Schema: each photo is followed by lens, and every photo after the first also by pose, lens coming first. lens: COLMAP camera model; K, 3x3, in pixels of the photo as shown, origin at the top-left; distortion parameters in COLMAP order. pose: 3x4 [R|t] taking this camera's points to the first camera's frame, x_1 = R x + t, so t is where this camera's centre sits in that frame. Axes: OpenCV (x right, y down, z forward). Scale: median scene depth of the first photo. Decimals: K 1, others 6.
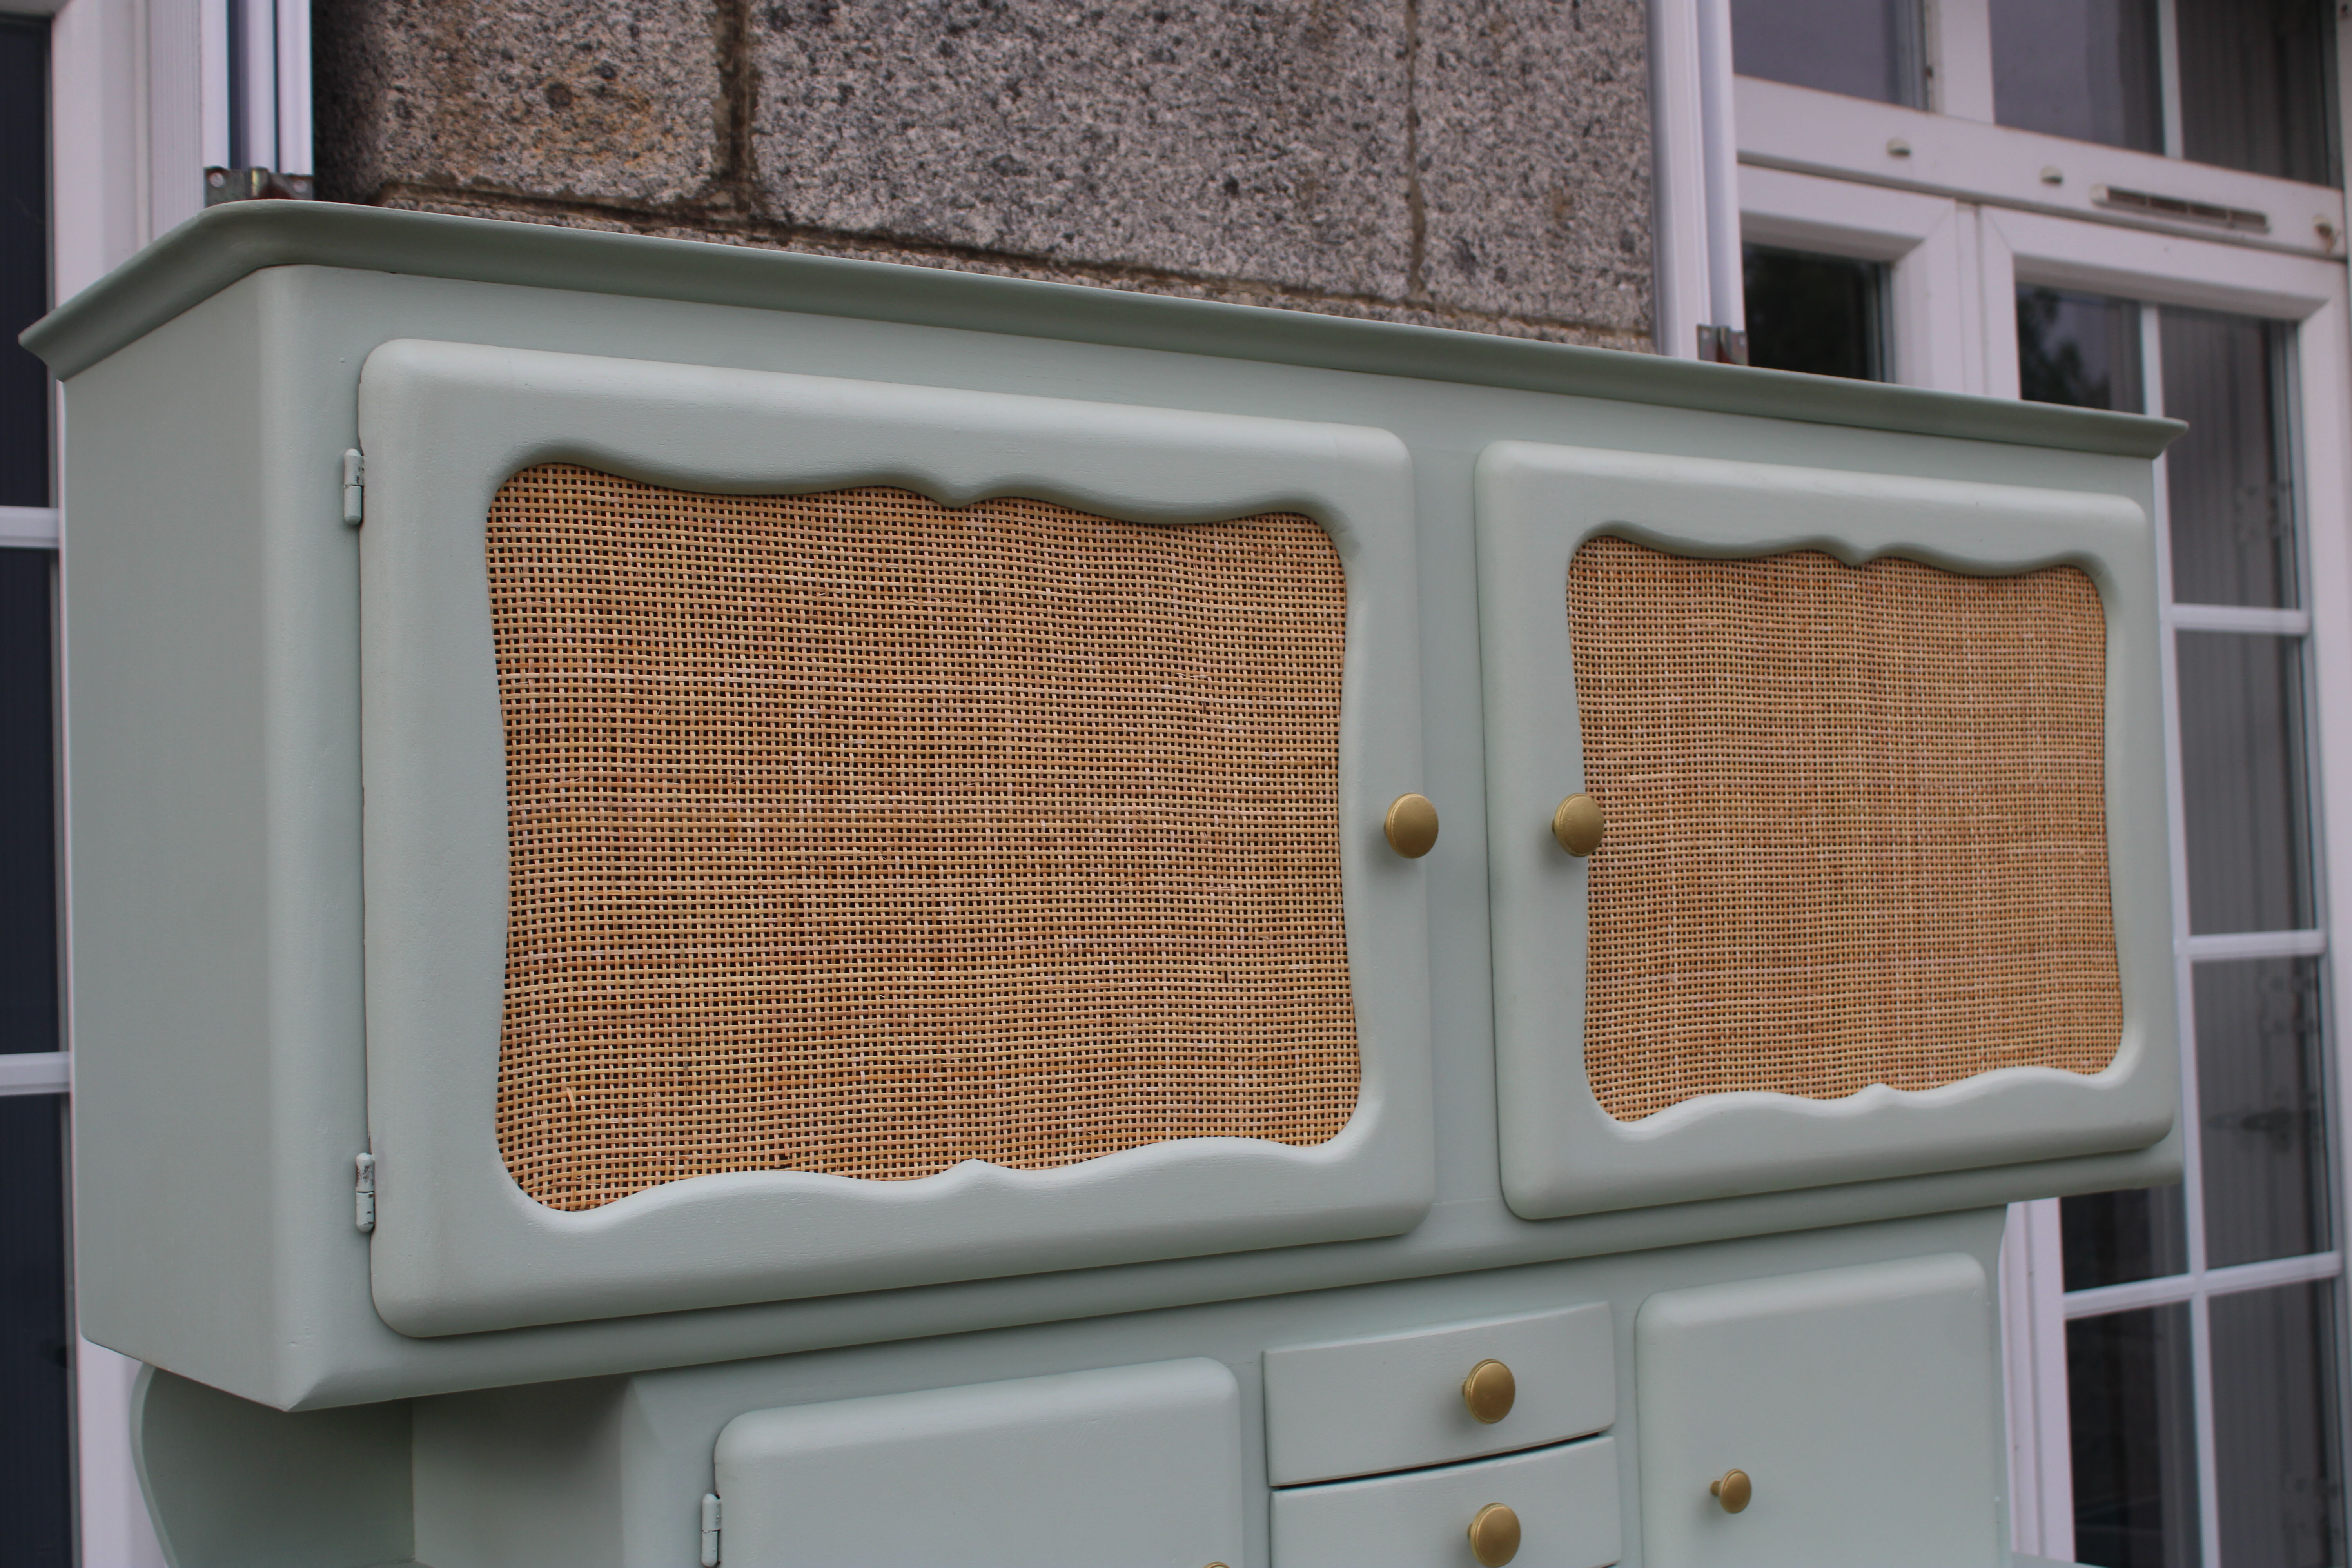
lens RADIAL K [[3010.5, 0, 1167.7], [0, 3010.5, 786.1], [0, 0, 1]] dist [-0.083744, 0.124878]
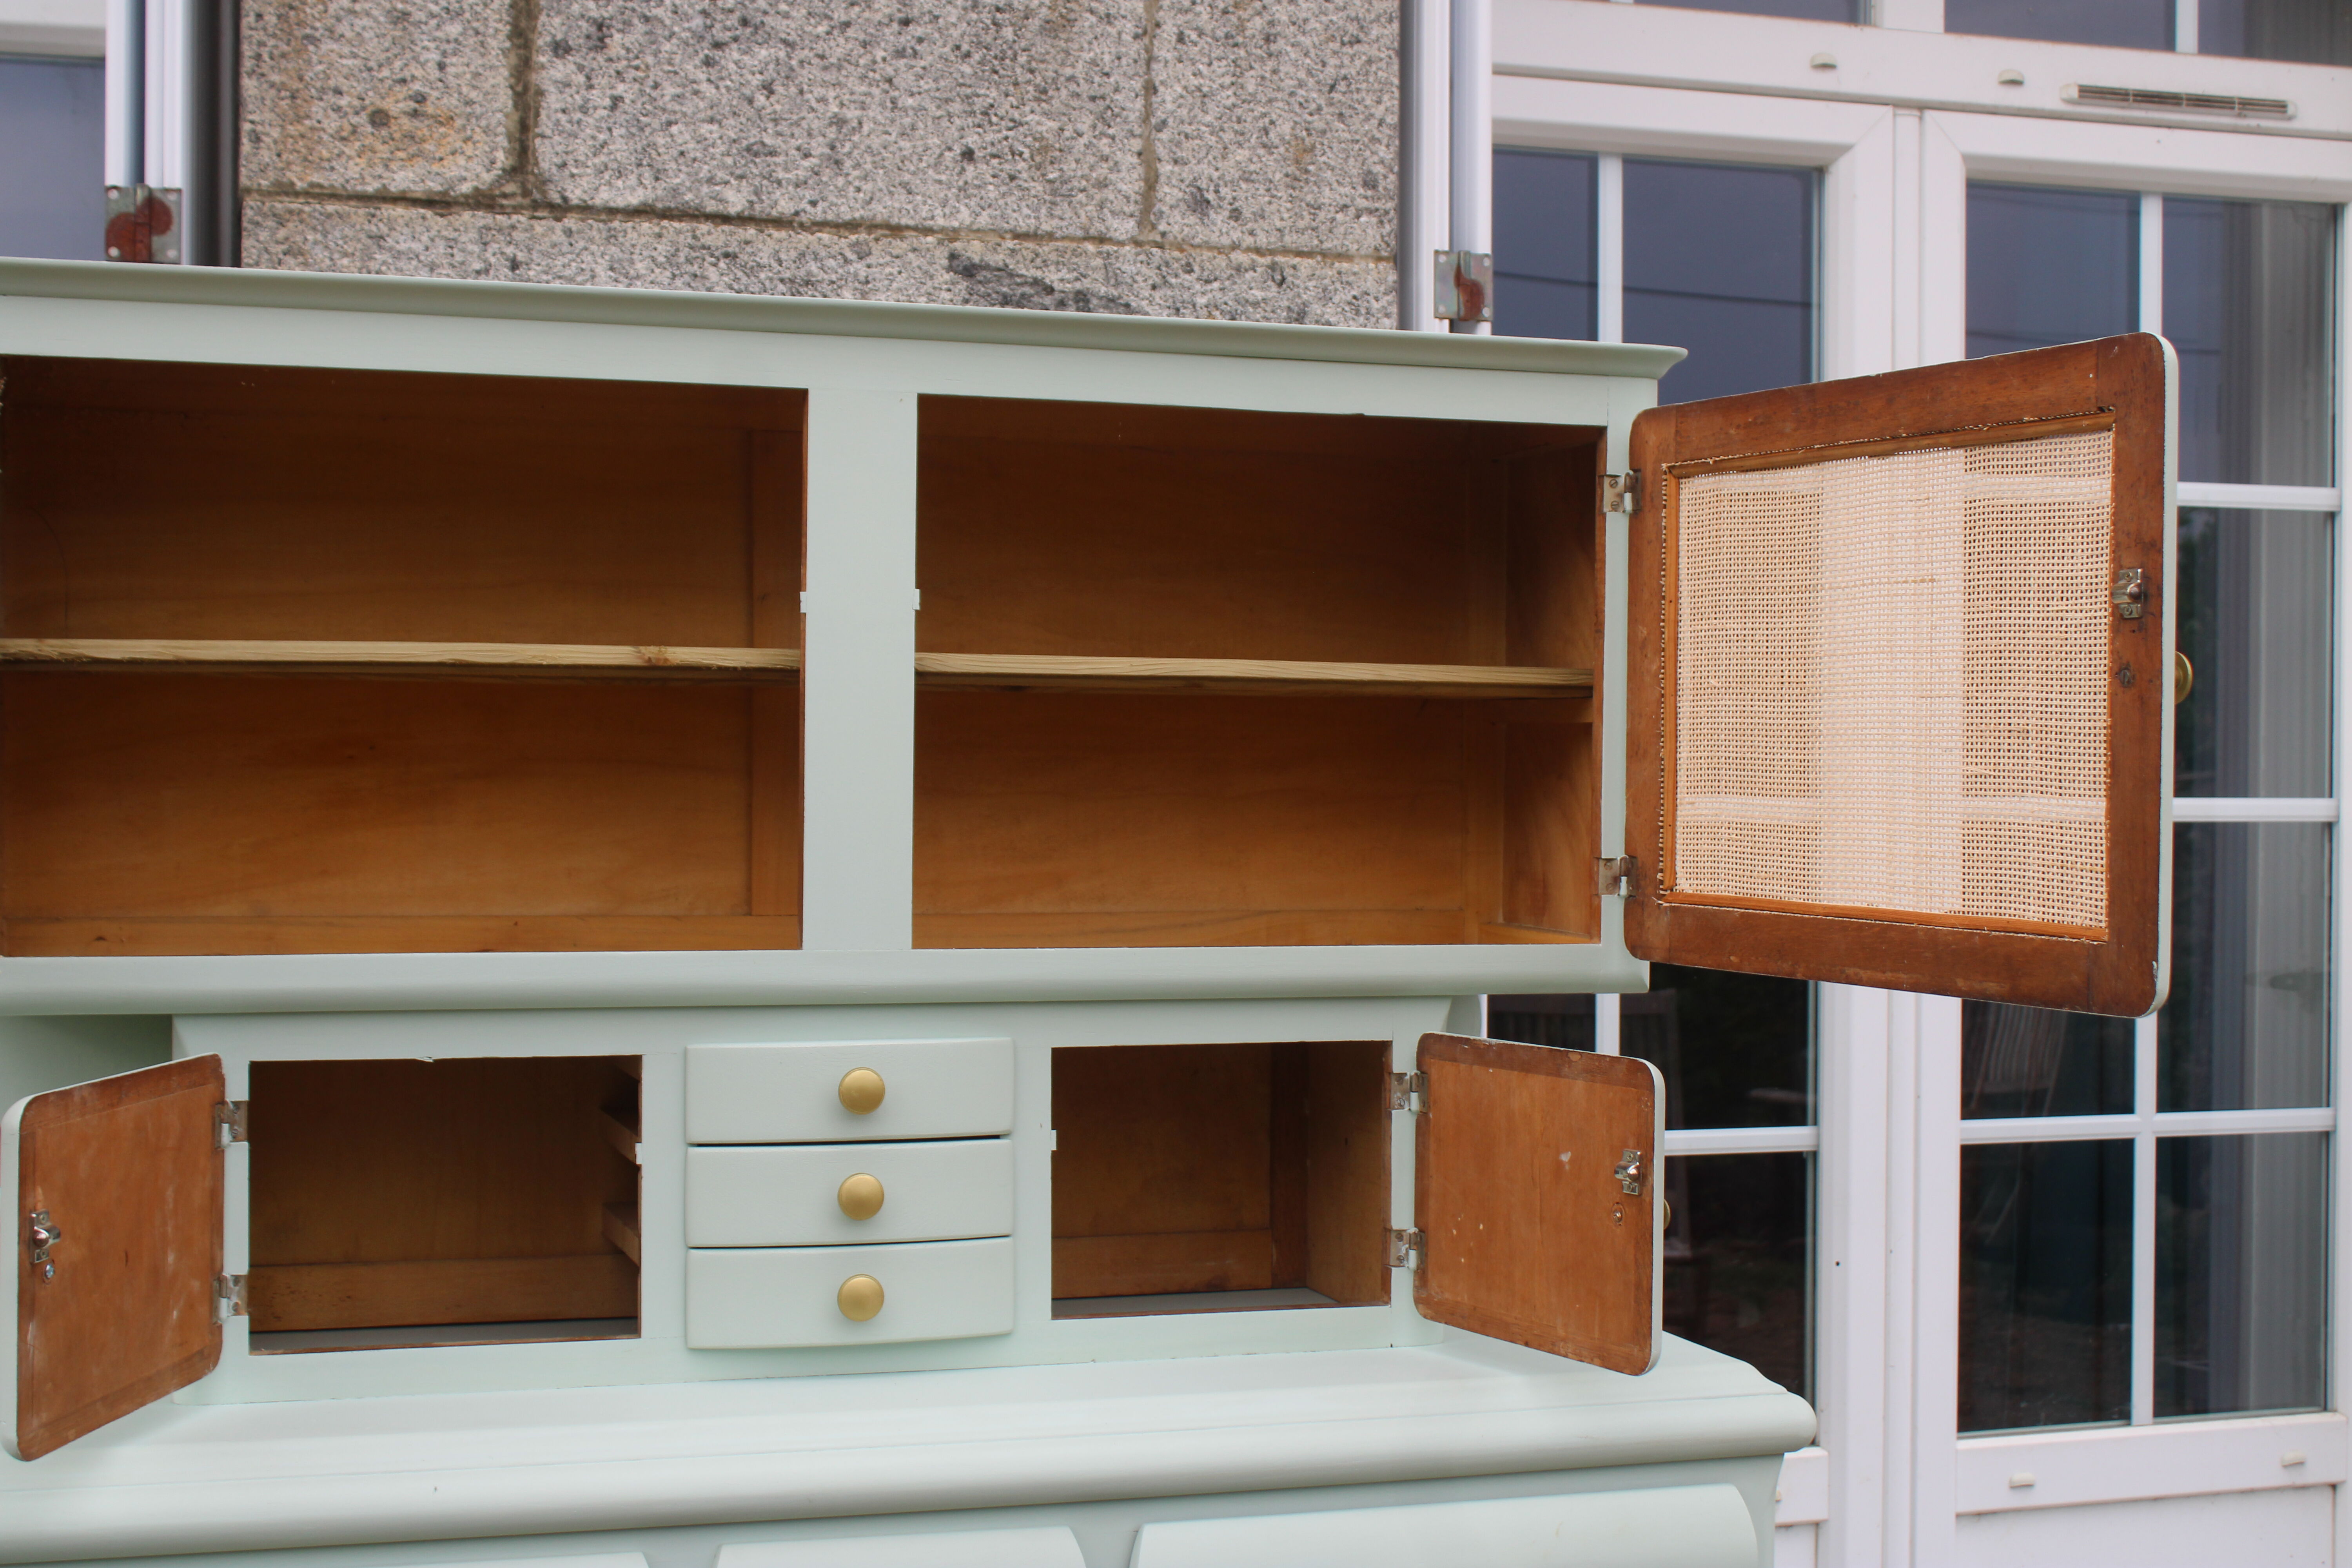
lens RADIAL K [[3101.8, 0, 1169.4], [0, 3101.8, 788.5], [0, 0, 1]] dist [-0.073342, 0.125063]
pose [[0.952357, 0.042823, -0.301965, 0.674037], [-0.024567, 0.997648, 0.063999, -0.027757], [0.303995, -0.053532, 0.951169, -0.288574]]
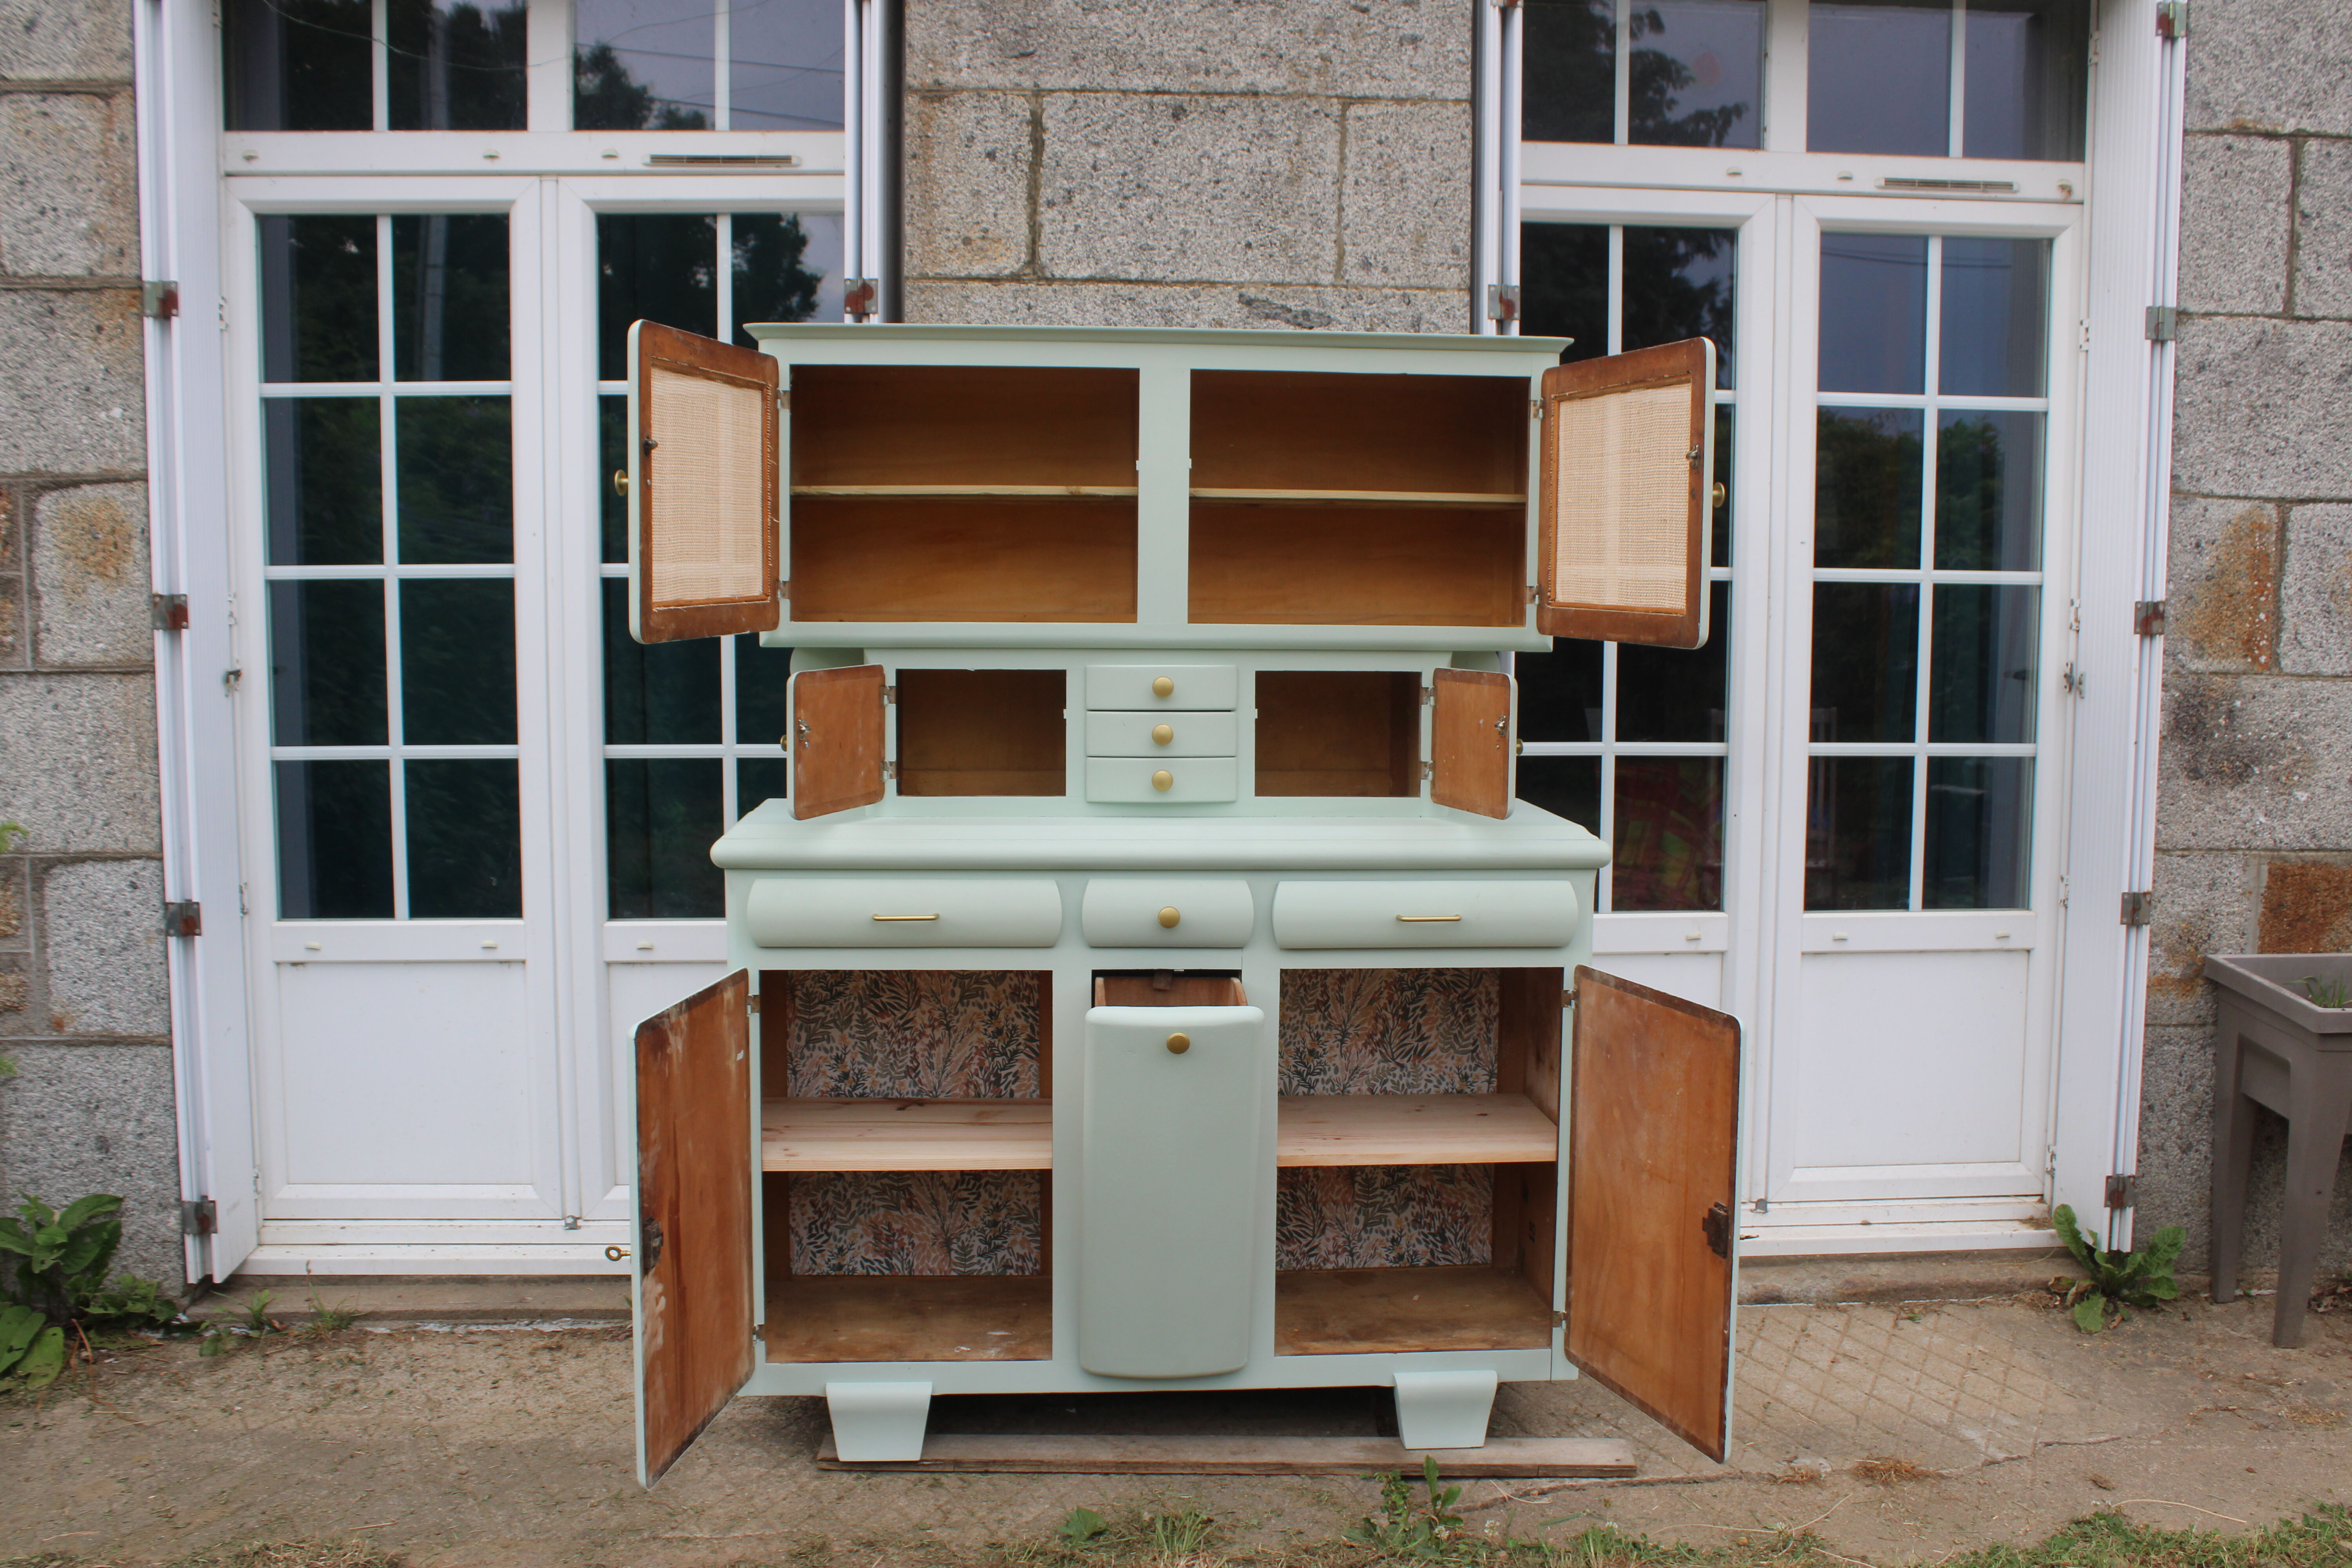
lens RADIAL K [[2181.3, 0, 1165.7], [0, 2181.3, 795.6], [0, 0, 1]] dist [-0.160072, 0.160763]
pose [[0.858810, 0.089759, -0.504370, 1.248559], [-0.011714, 0.987715, 0.155829, -0.030767], [0.512160, -0.127919, 0.849311, -0.882304]]
